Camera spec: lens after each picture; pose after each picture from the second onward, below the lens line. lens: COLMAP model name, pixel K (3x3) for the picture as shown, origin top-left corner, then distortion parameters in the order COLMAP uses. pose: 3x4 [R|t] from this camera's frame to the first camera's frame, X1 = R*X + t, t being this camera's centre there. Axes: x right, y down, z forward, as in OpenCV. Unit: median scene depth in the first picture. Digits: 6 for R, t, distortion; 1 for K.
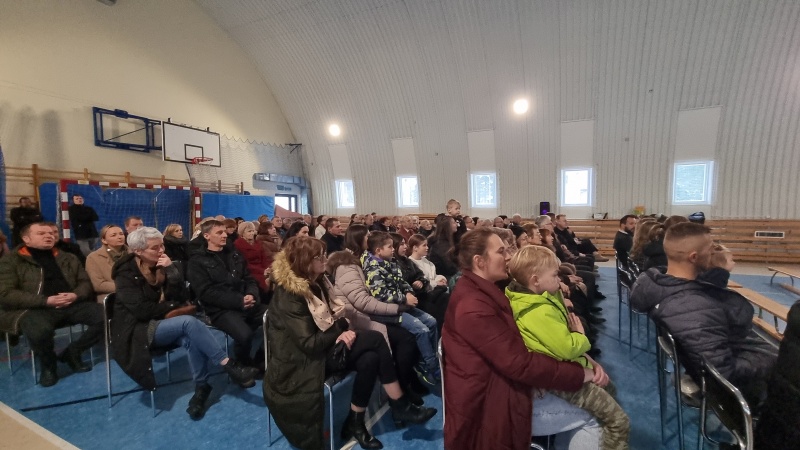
lens RADIAL K [[346.1, 0, 400.0], [0, 346.1, 225.0], [0, 0, 1]] dist [-0.002135, -0.000909]
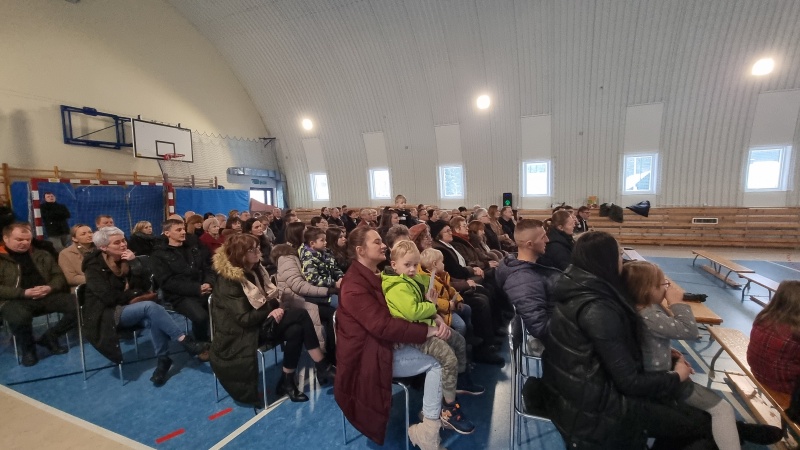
lens RADIAL K [[346.1, 0, 400.0], [0, 346.1, 225.0], [0, 0, 1]] dist [-0.002135, -0.000909]
pose [[0.999073, -0.015874, 0.040004, 0.072095], [0.014671, 0.999436, 0.030196, -0.007860], [-0.040460, -0.029581, 0.998743, -0.075063]]
